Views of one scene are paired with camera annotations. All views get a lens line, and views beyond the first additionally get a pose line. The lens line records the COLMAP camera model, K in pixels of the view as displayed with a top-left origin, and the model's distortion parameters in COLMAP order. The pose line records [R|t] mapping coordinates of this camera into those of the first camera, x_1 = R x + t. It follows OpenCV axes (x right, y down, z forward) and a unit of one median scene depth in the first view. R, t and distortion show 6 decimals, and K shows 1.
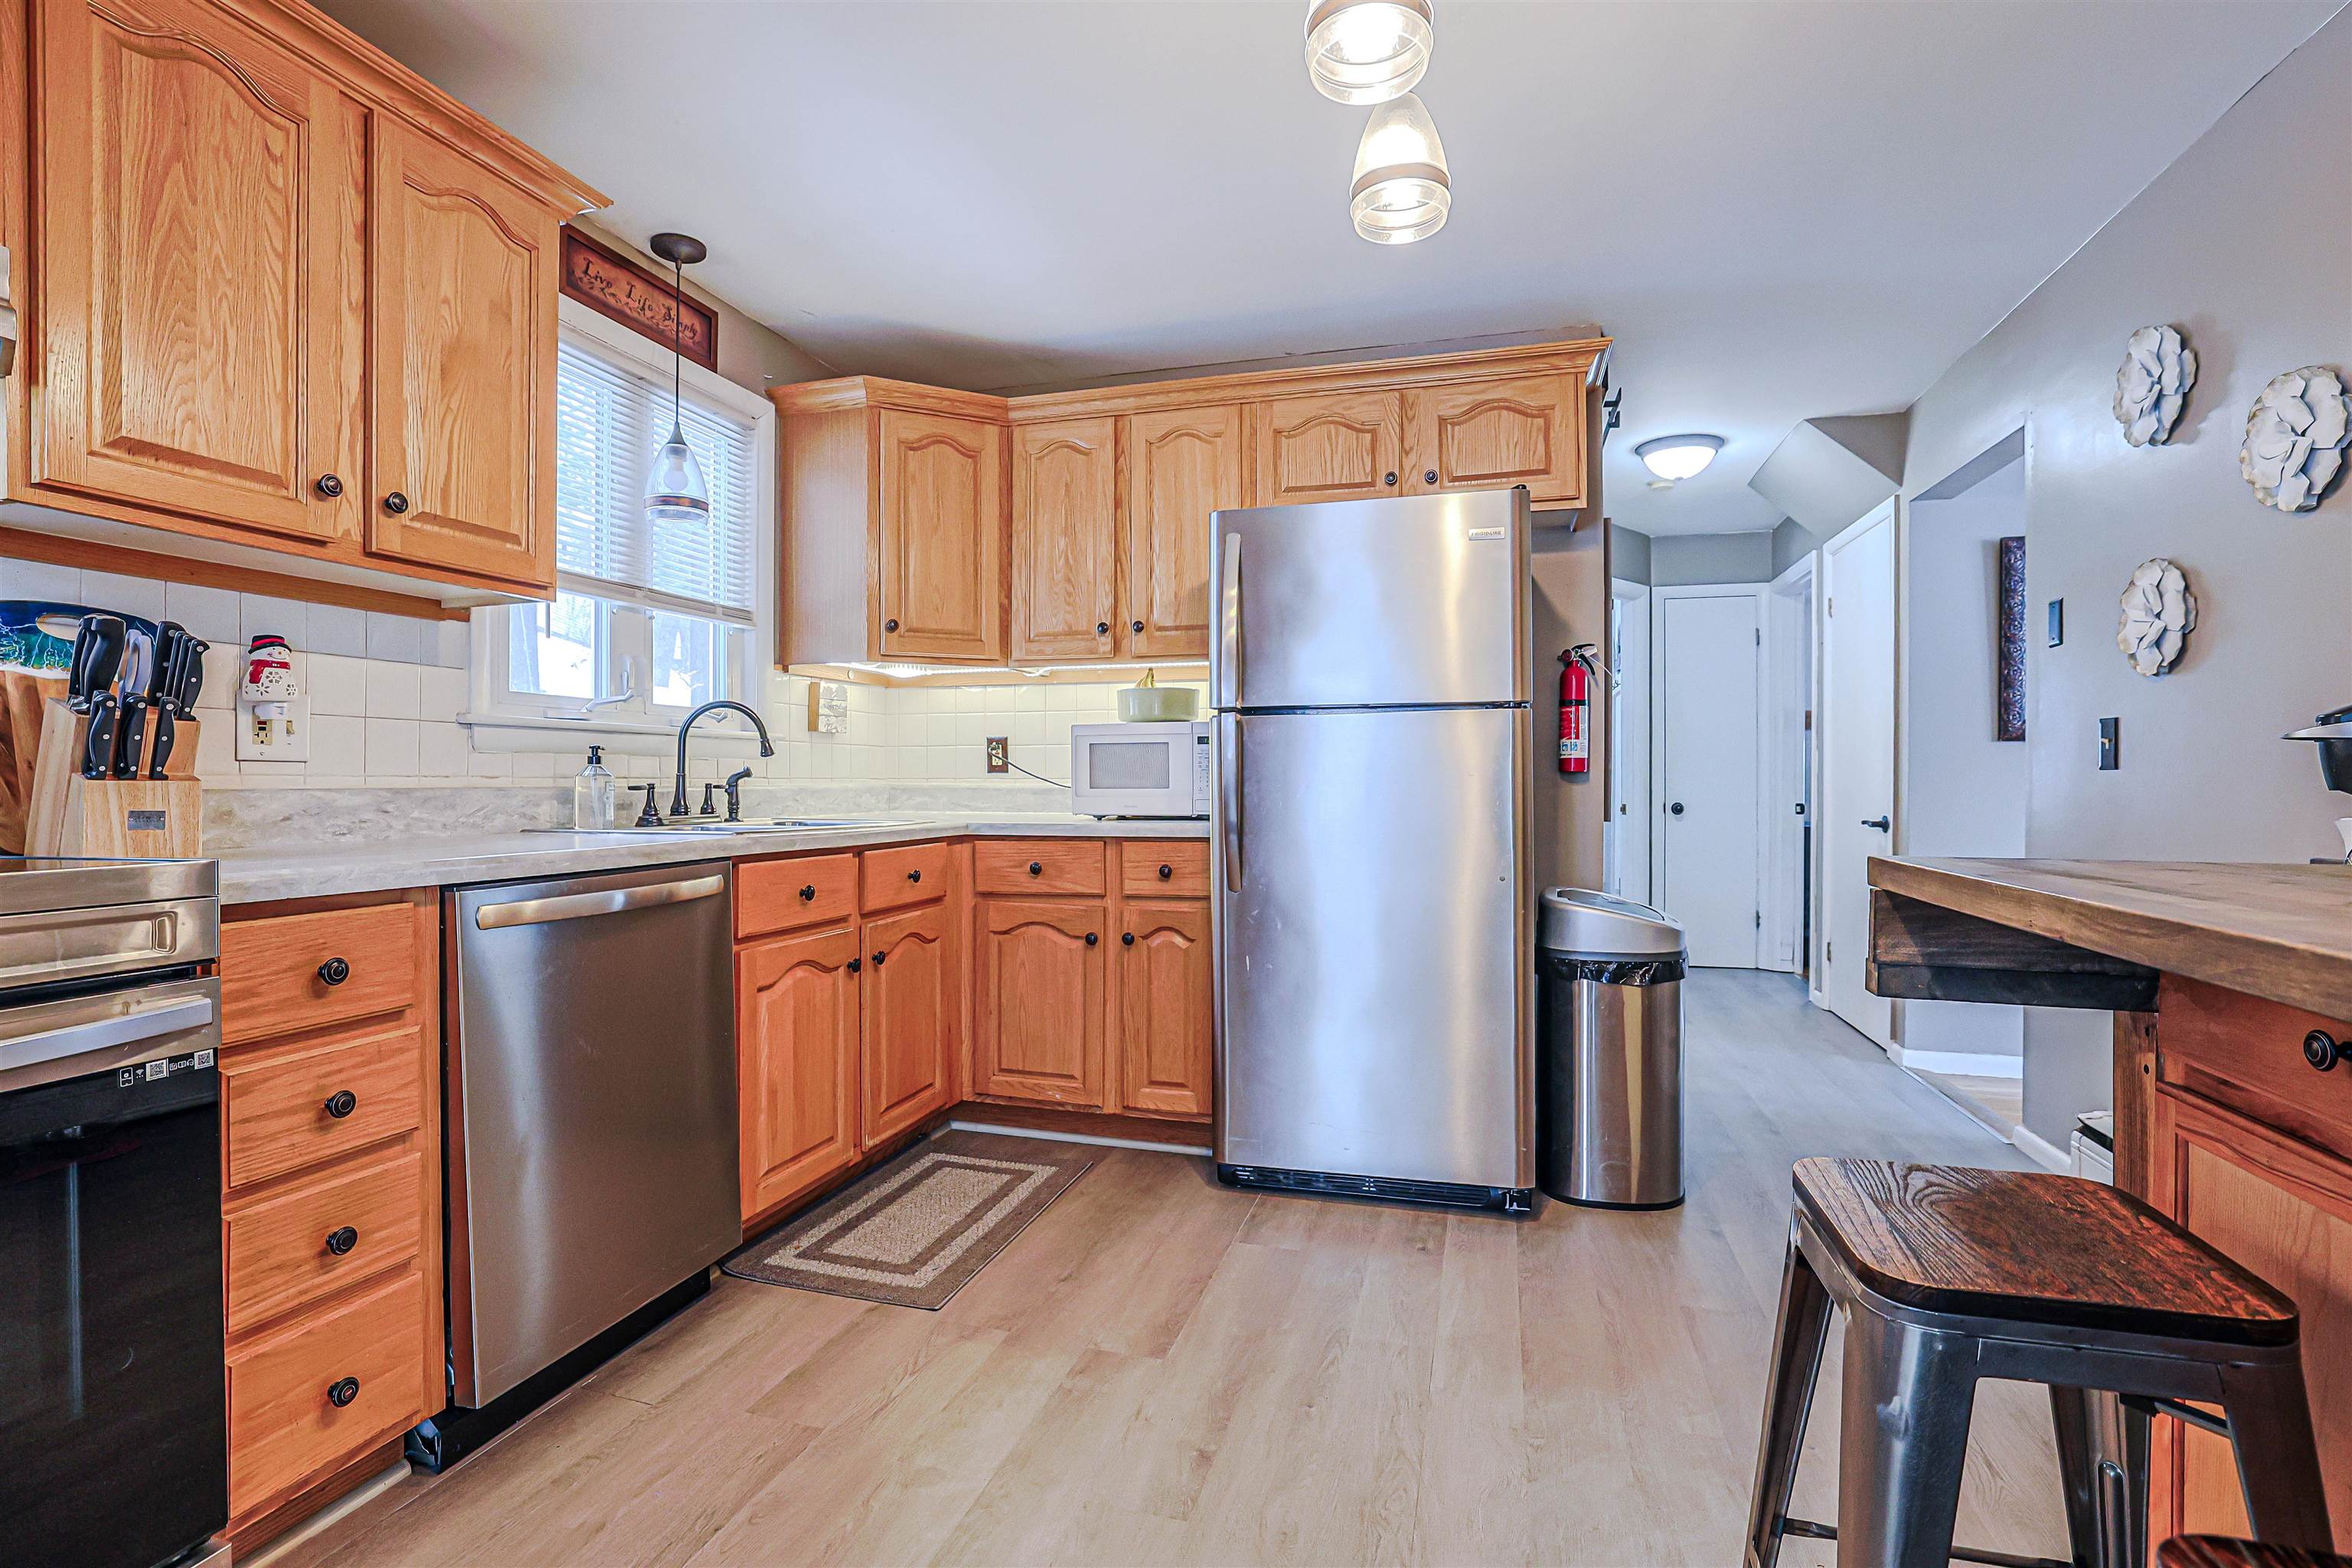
lens RADIAL K [[1129.9, 0, 1176.0], [0, 1129.9, 784.0], [0, 0, 1]] dist [-0.053850, 0.022205]
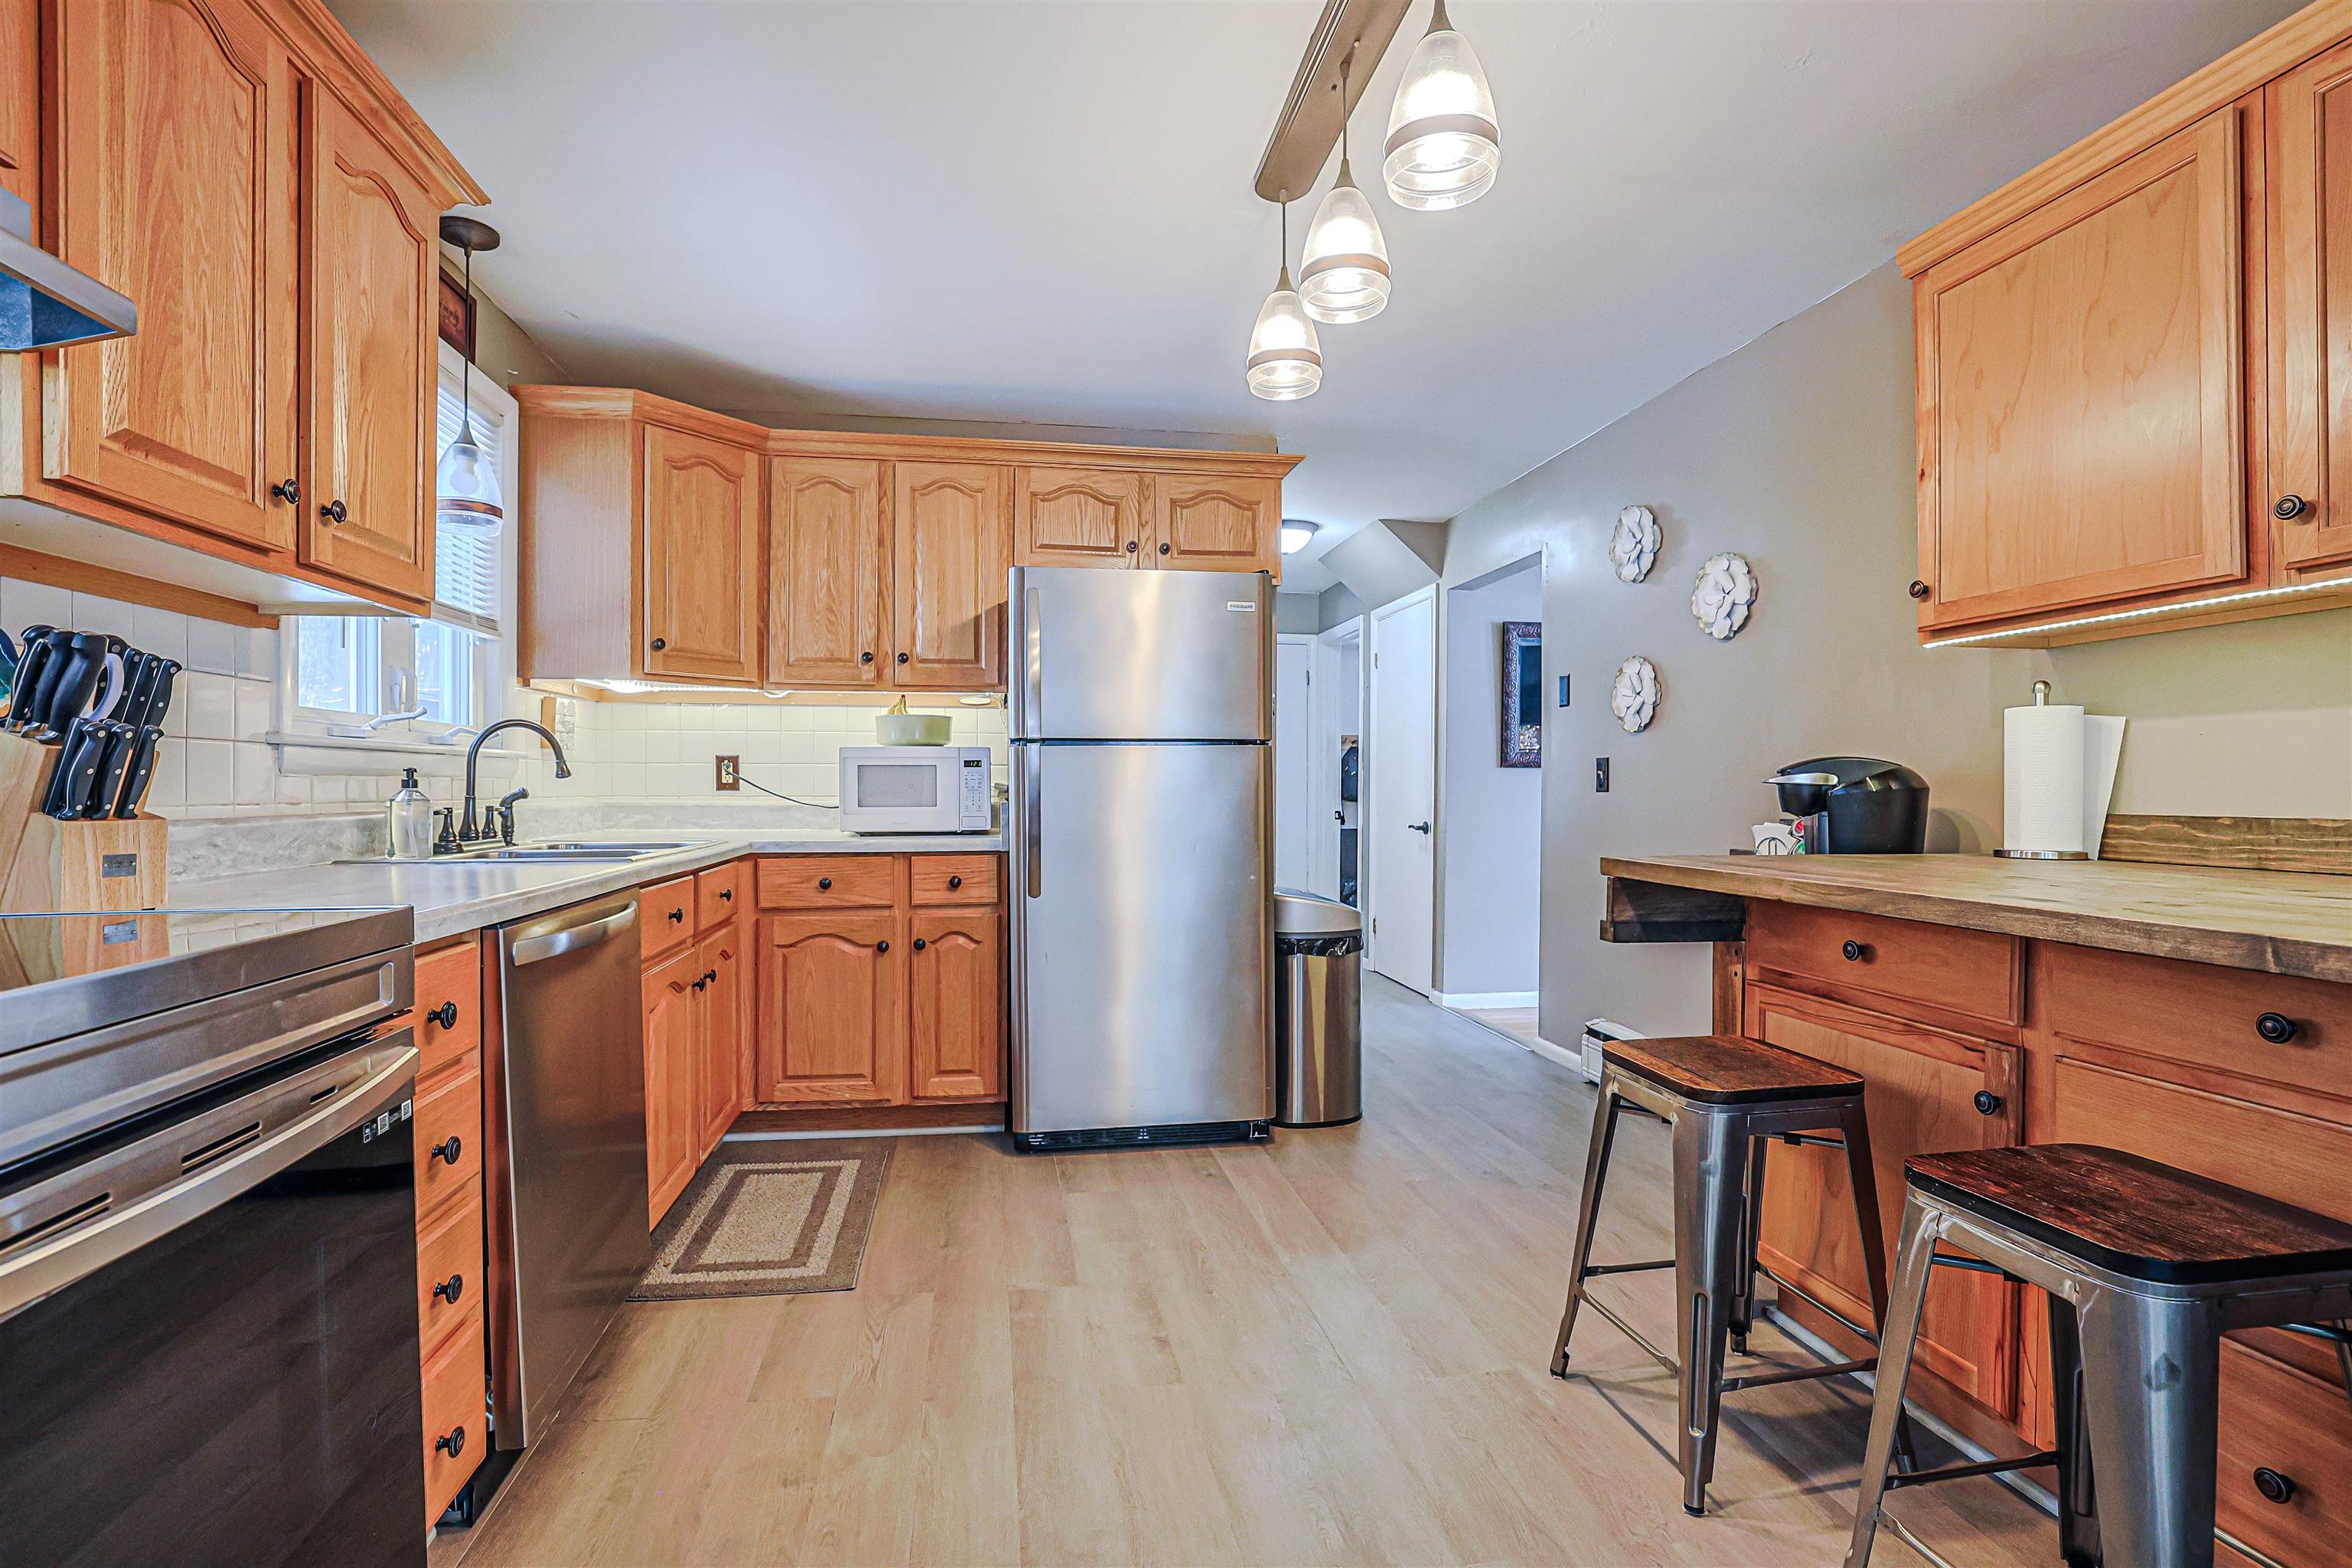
lens RADIAL K [[1085.2, 0, 1184.2], [0, 1085.2, 796.0], [0, 0, 1]] dist [-0.053831, 0.016539]
pose [[0.897241, -0.001617, 0.441538, -0.293448], [-0.001225, 0.999980, 0.006151, -0.015302], [-0.441539, -0.006060, 0.897222, -0.063980]]
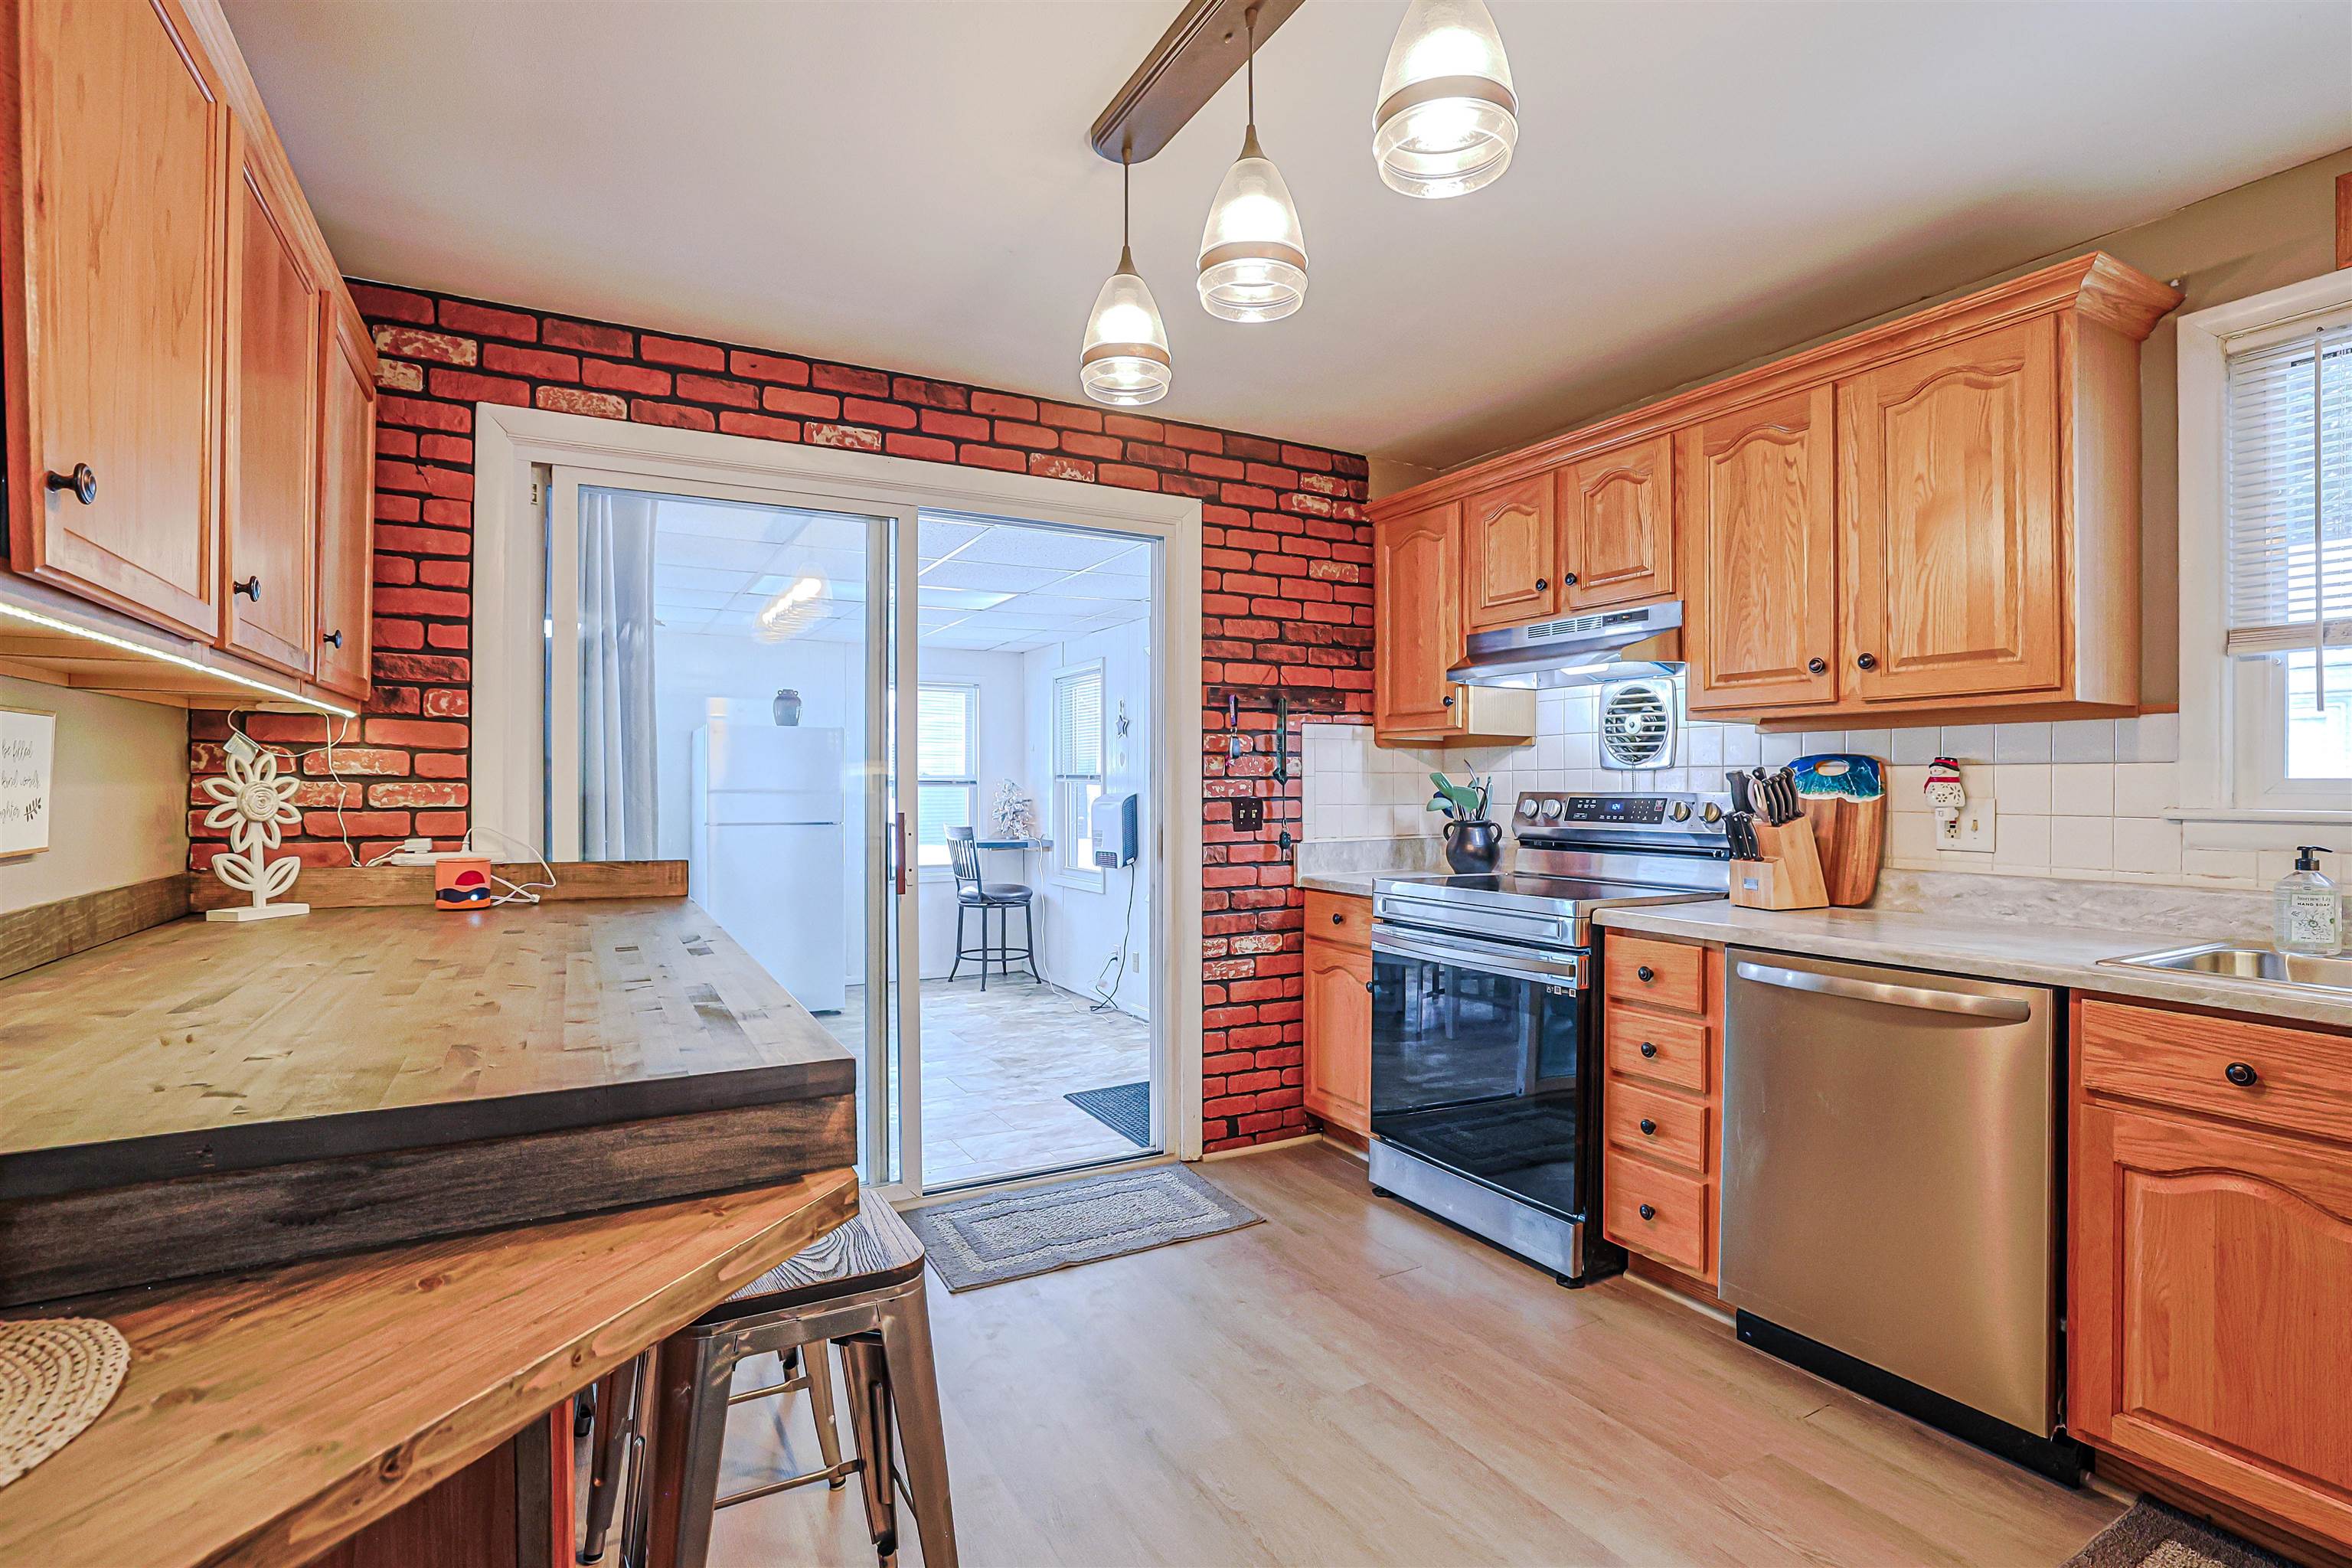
lens RADIAL K [[1085.2, 0, 1184.2], [0, 1085.2, 796.0], [0, 0, 1]] dist [-0.053831, 0.016539]
pose [[-0.708638, 0.004621, -0.705557, 0.494650], [-0.004004, 0.999936, 0.010571, -0.065733], [0.705561, 0.010316, -0.708574, 0.848203]]
